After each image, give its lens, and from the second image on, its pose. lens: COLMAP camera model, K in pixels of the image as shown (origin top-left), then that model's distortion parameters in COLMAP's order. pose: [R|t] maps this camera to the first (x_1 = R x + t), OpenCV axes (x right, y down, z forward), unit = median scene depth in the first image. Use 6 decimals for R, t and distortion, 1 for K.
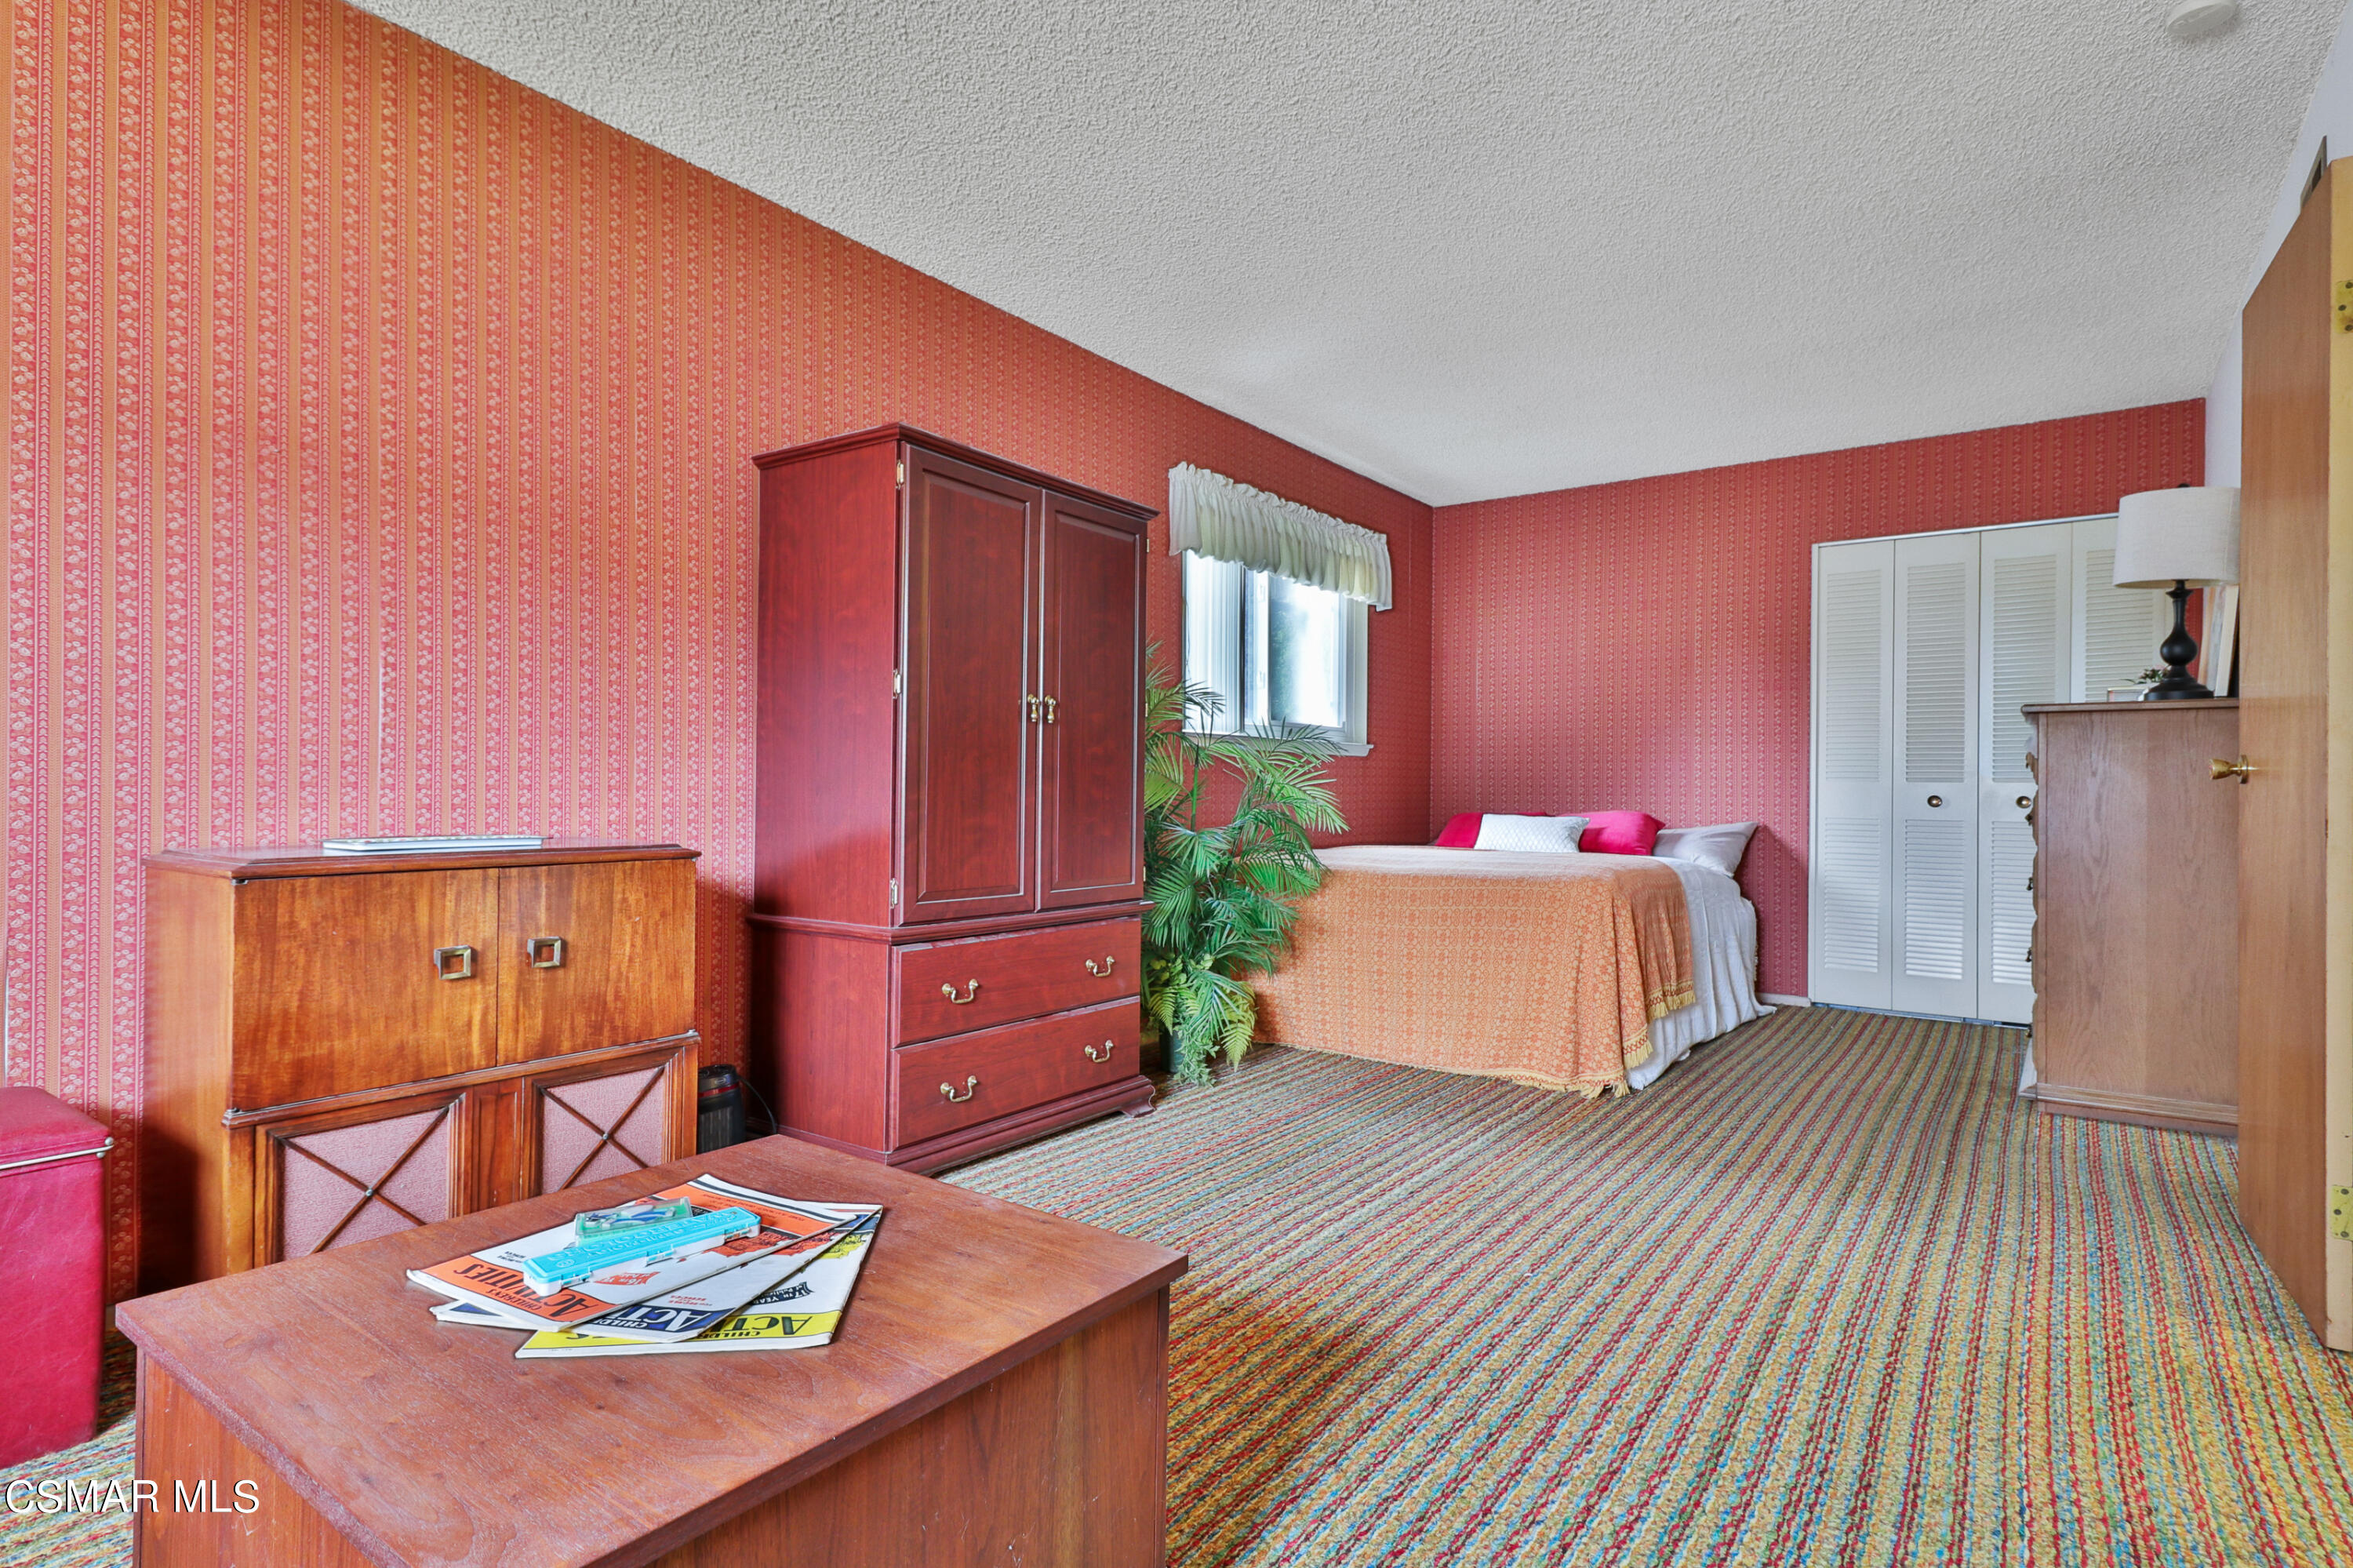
lens RADIAL K [[1228.5, 0, 1187.0], [0, 1228.5, 744.5], [0, 0, 1]] dist [0.031335, -0.000414]
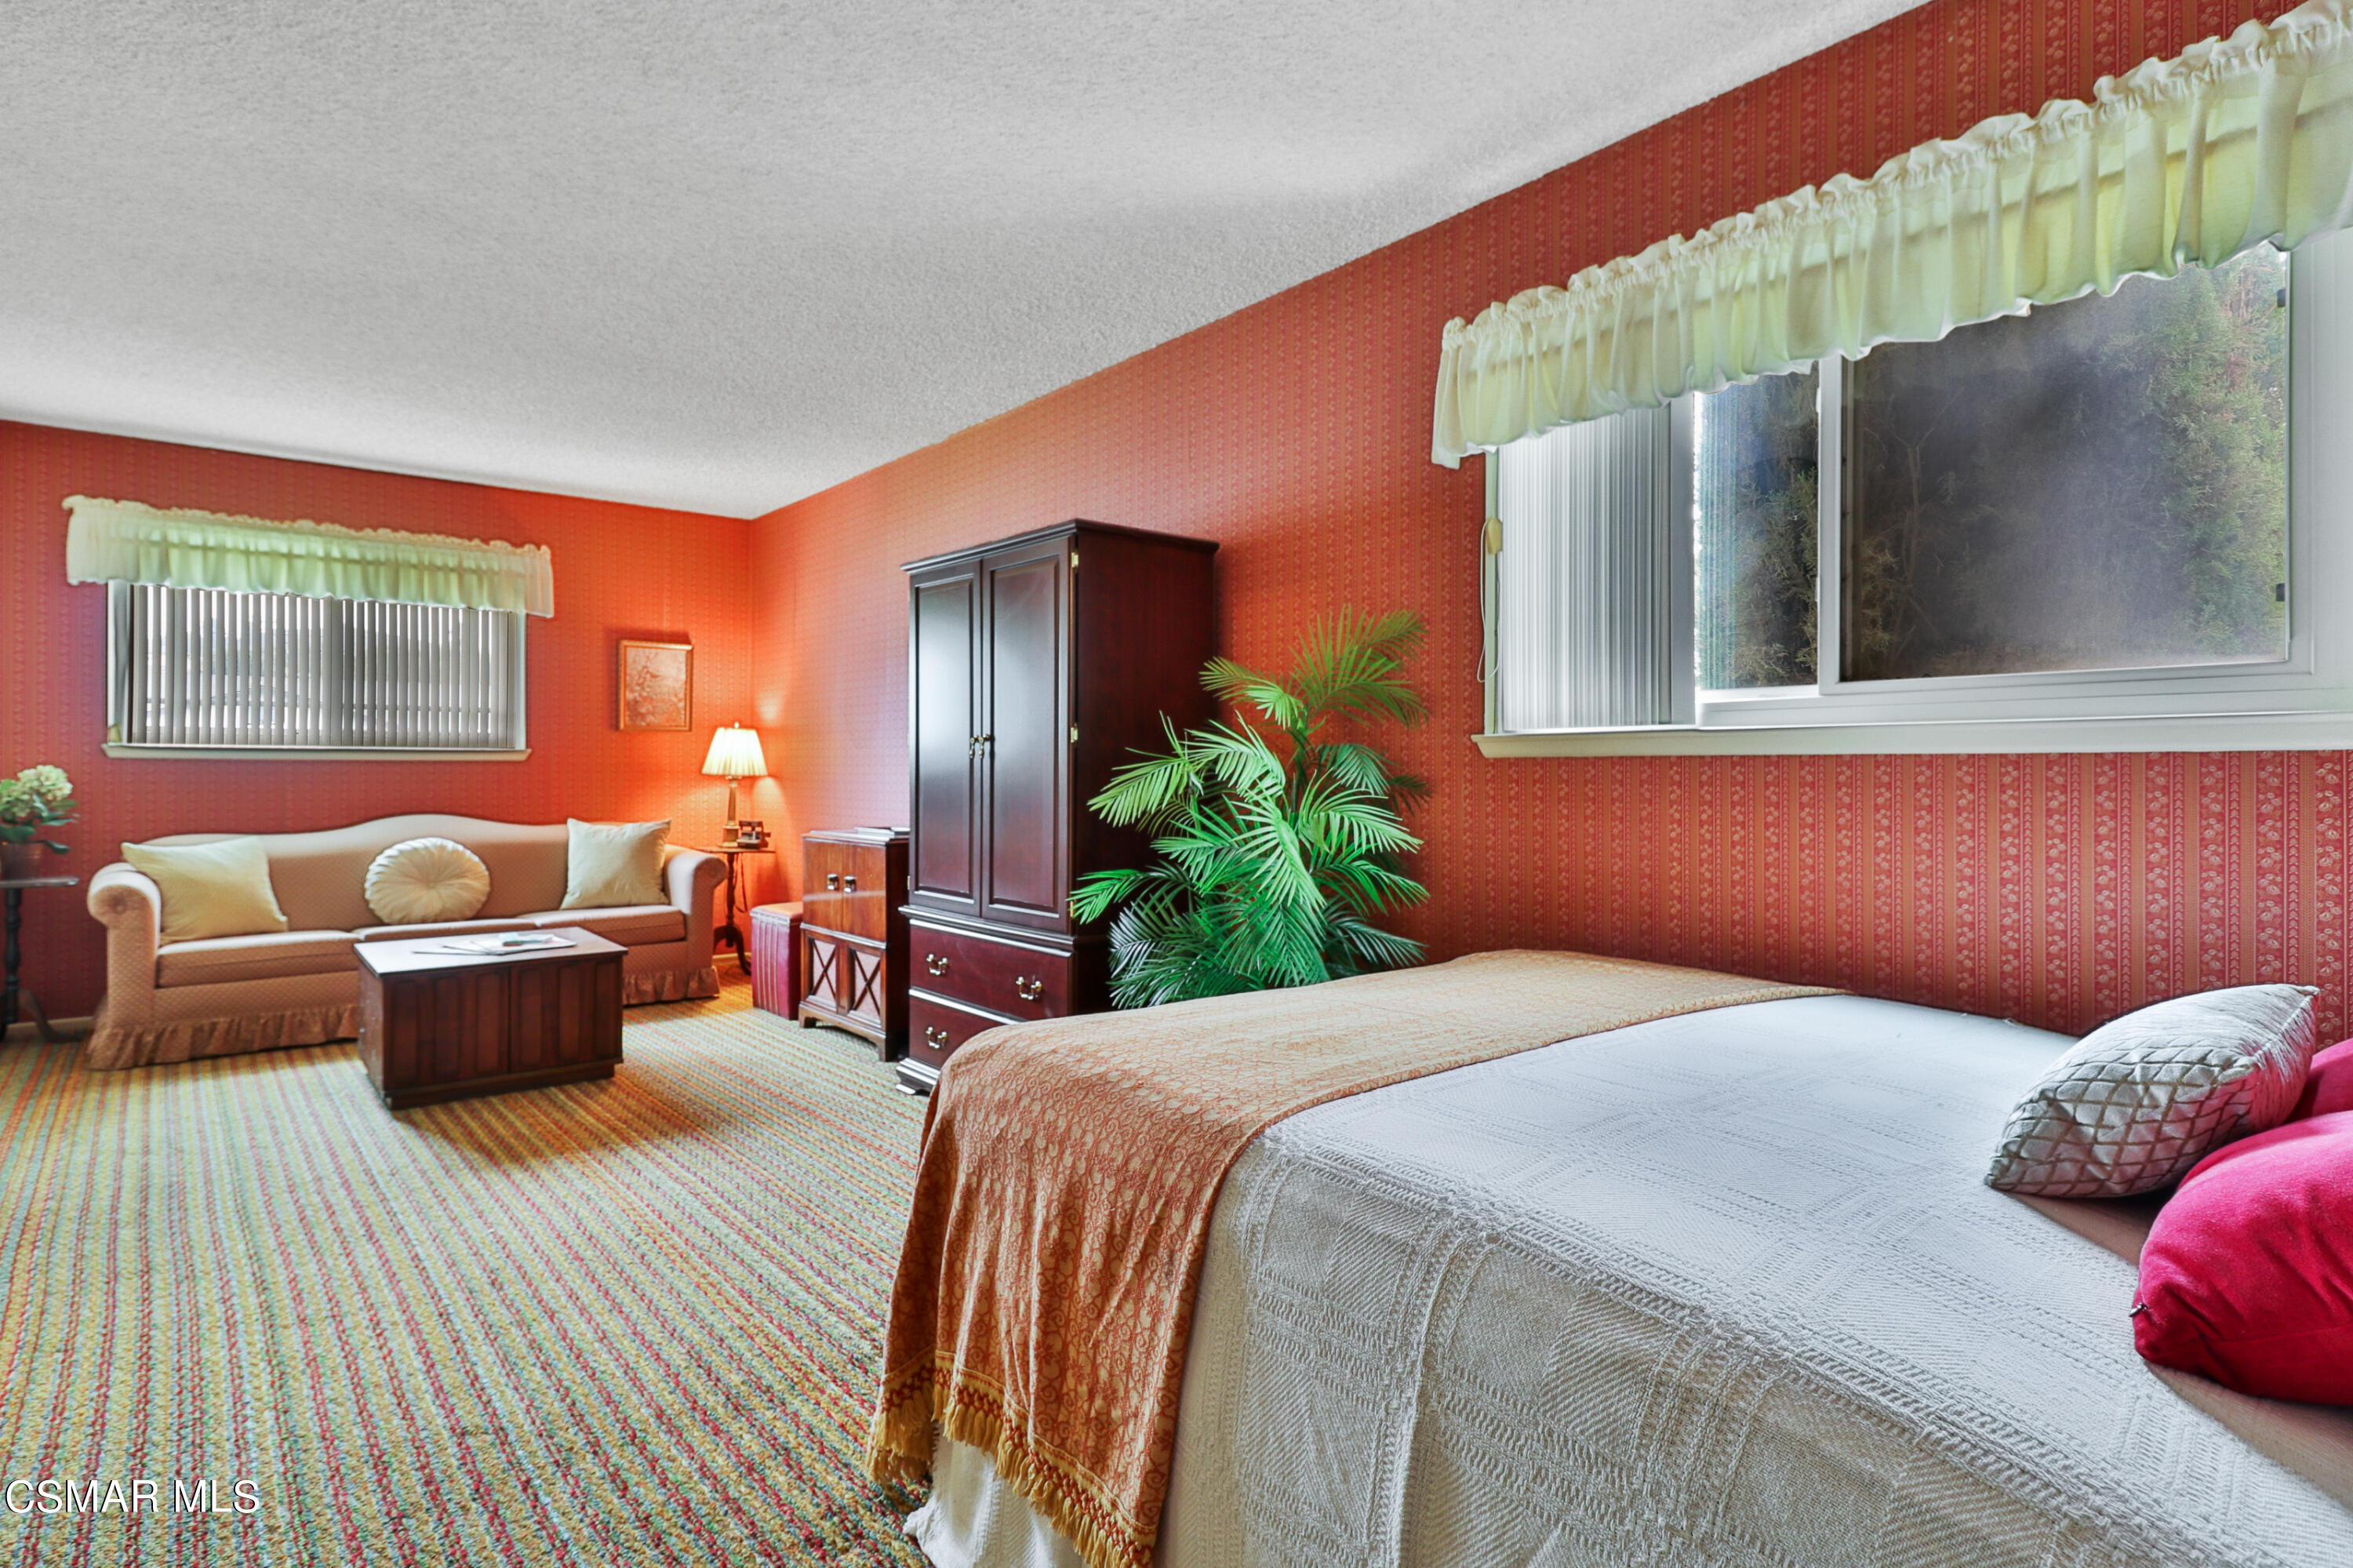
lens RADIAL K [[1228.5, 0, 1187.0], [0, 1228.5, 744.5], [0, 0, 1]] dist [0.031335, -0.000414]
pose [[-0.276078, -0.022368, -0.960875, 1.363409], [0.036828, 0.998749, -0.033831, 0.018743], [0.960429, -0.044727, -0.274909, 2.154830]]
